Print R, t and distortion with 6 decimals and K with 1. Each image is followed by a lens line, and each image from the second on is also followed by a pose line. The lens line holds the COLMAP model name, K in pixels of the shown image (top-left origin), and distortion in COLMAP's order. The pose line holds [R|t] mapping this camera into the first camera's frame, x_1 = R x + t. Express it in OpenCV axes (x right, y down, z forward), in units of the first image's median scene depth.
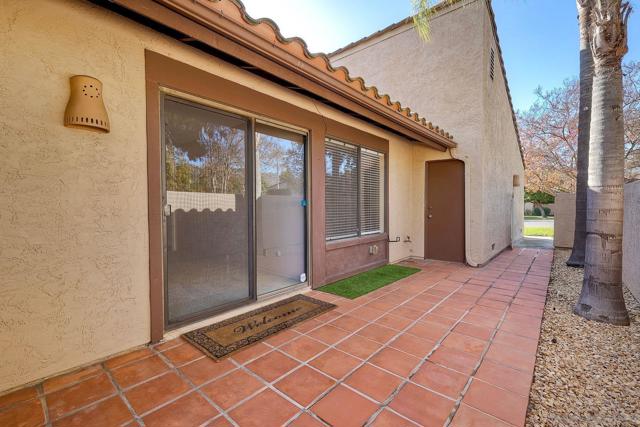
lens RADIAL K [[282.3, 0, 320.6], [0, 282.3, 213.7], [0, 0, 1]] dist [0.008494, -0.000319]
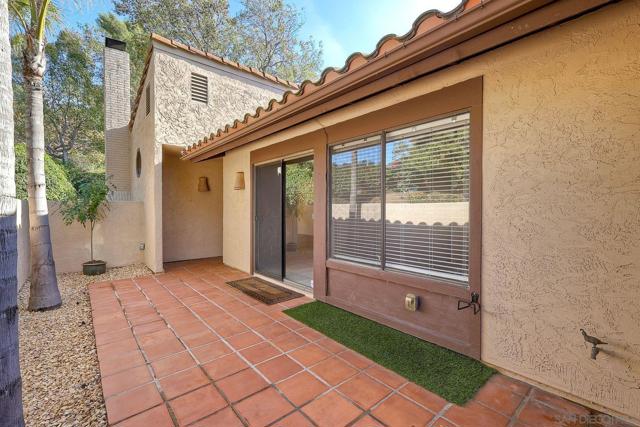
lens RADIAL K [[282.3, 0, 321.4], [0, 282.3, 210.5], [0, 0, 1]] dist [0.008494, -0.000319]
pose [[-0.150981, 0.007123, -0.988511, 1.251787], [-0.029153, 0.999507, 0.011655, -0.088945], [0.988107, 0.030578, -0.150699, 1.463346]]
